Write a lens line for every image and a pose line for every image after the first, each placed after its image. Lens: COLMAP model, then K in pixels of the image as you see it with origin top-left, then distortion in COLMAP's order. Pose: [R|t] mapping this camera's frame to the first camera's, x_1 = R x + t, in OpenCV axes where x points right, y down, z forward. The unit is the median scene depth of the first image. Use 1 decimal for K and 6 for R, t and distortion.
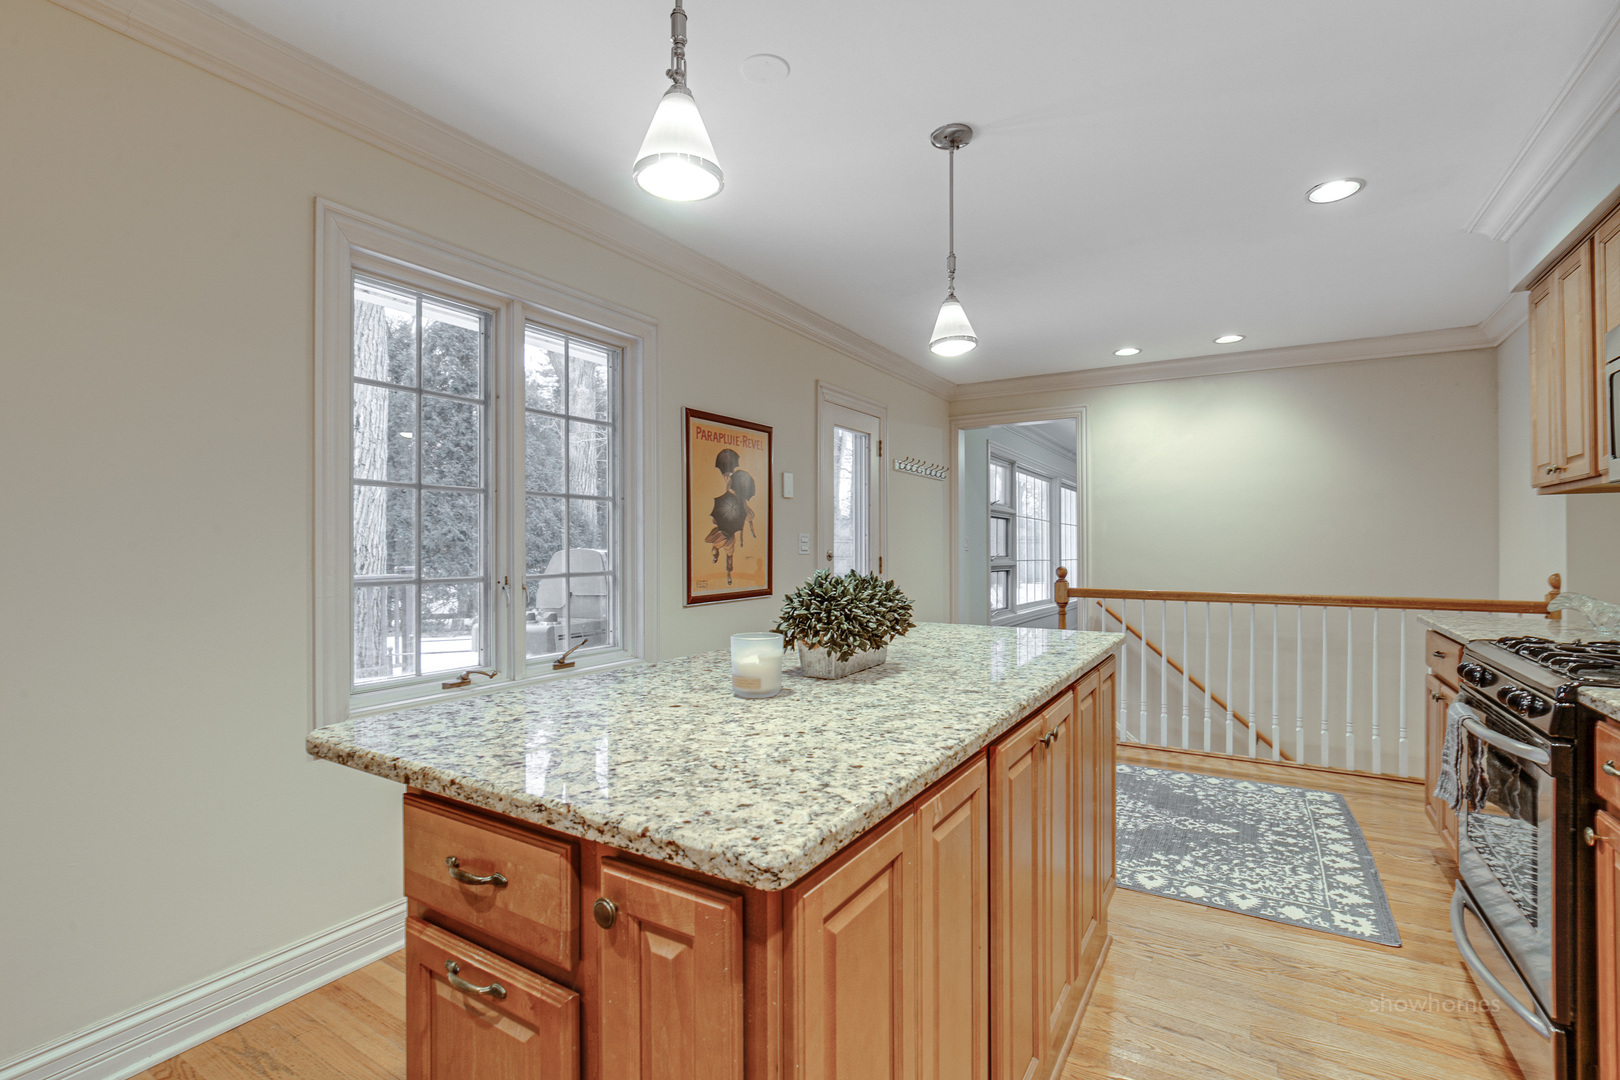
lens RADIAL K [[744.7, 0, 812.7], [0, 744.7, 540.7], [0, 0, 1]] dist [-0.015475, 0.003367]
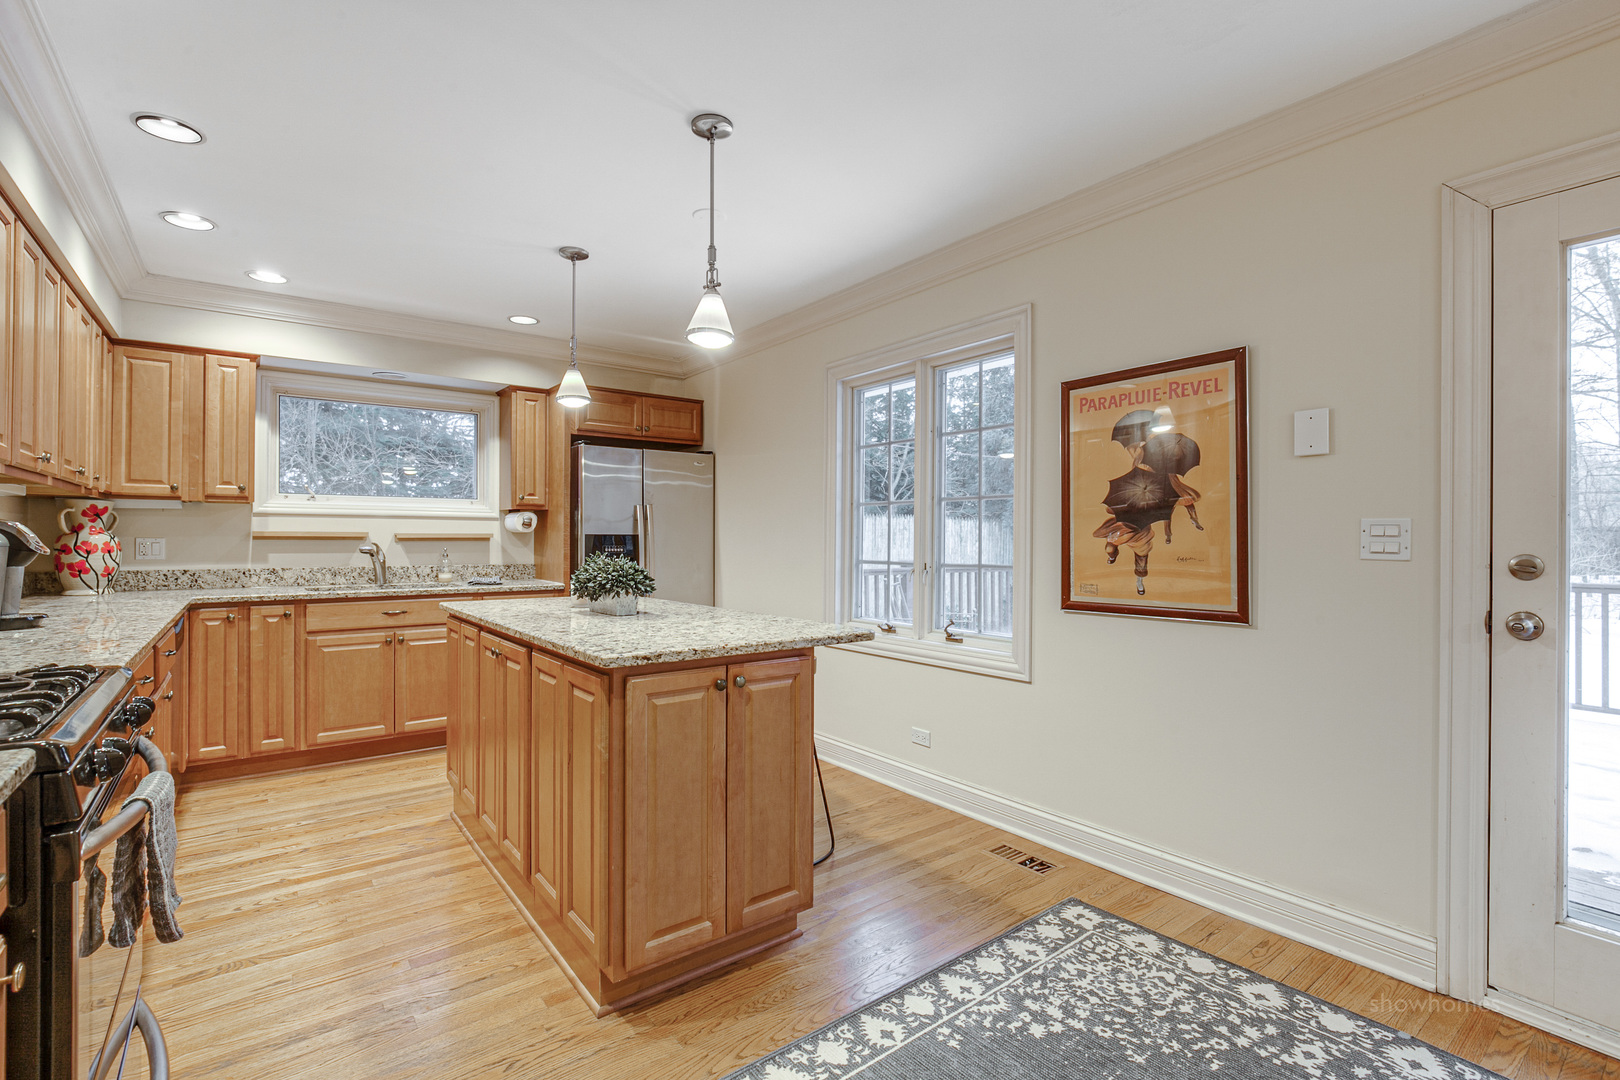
lens RADIAL K [[744.7, 0, 822.3], [0, 744.7, 535.4], [0, 0, 1]] dist [-0.015475, 0.003367]
pose [[-0.357600, -0.005171, -0.933860, 0.878772], [0.002102, 0.999978, -0.006342, 0.005934], [0.933872, -0.004231, -0.357582, 1.241925]]
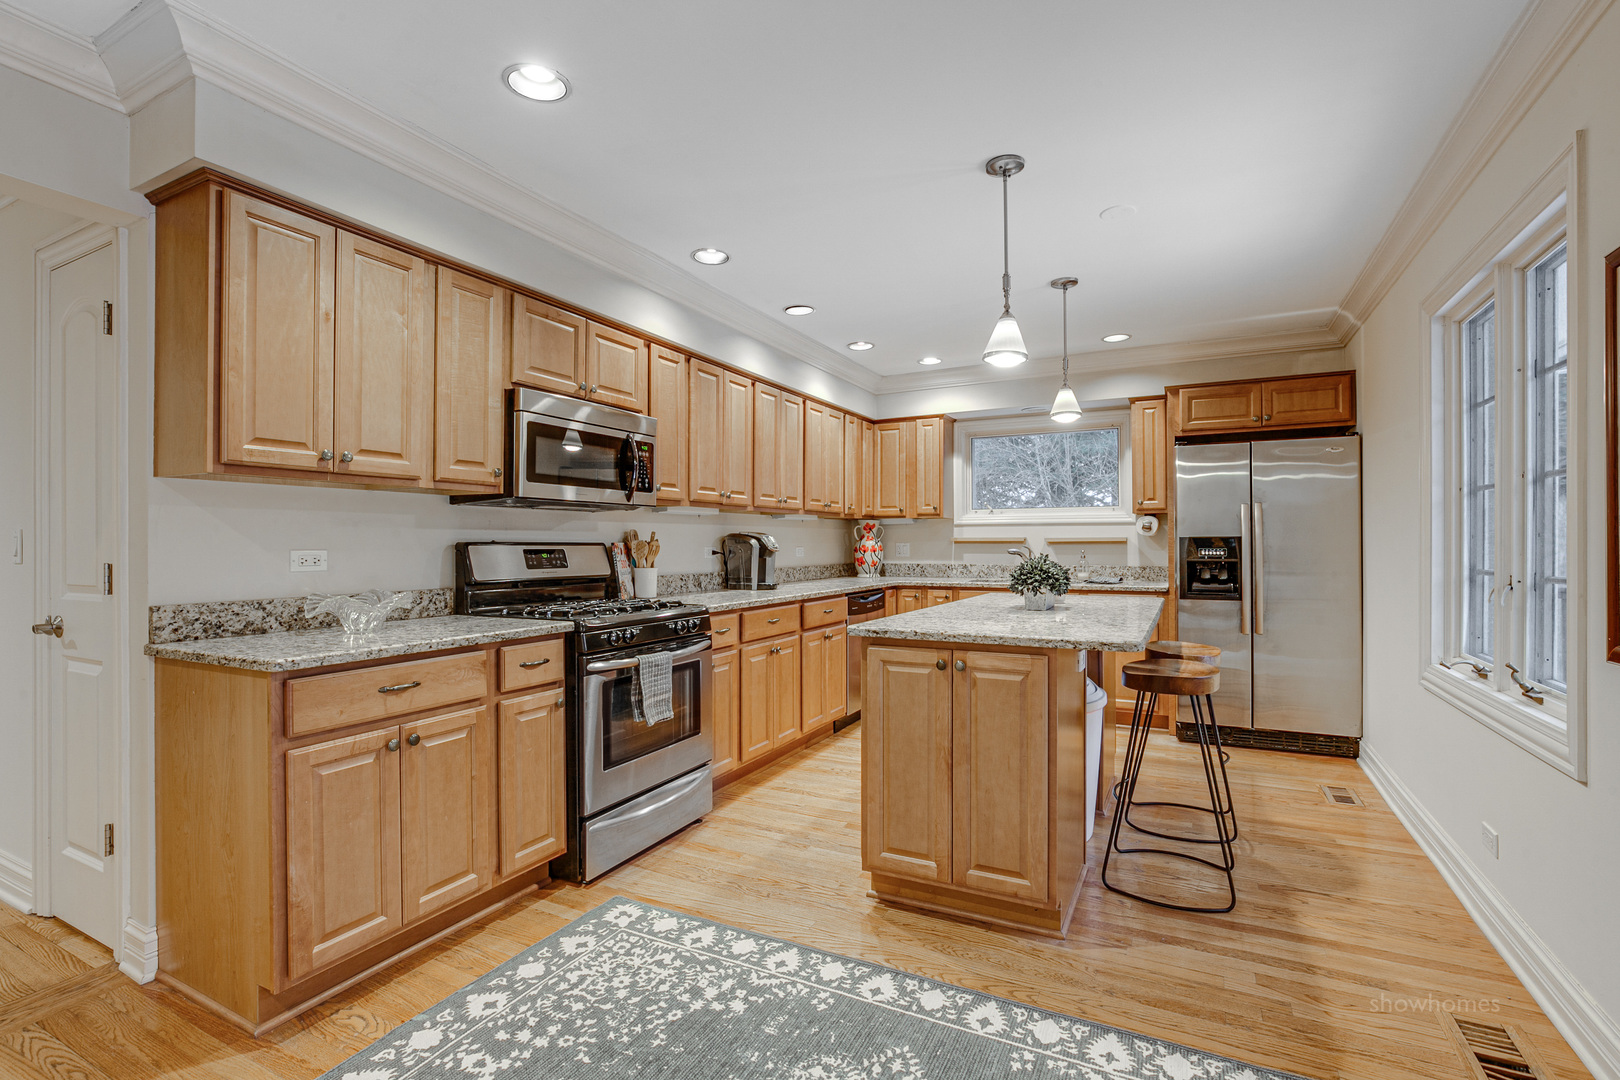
lens RADIAL K [[744.7, 0, 808.0], [0, 744.7, 537.3], [0, 0, 1]] dist [-0.015475, 0.003367]
pose [[-0.997872, 0.002847, -0.065144, 0.456637], [0.003724, 0.999904, -0.013346, 0.011043], [0.065099, -0.013560, -0.997787, 1.715483]]
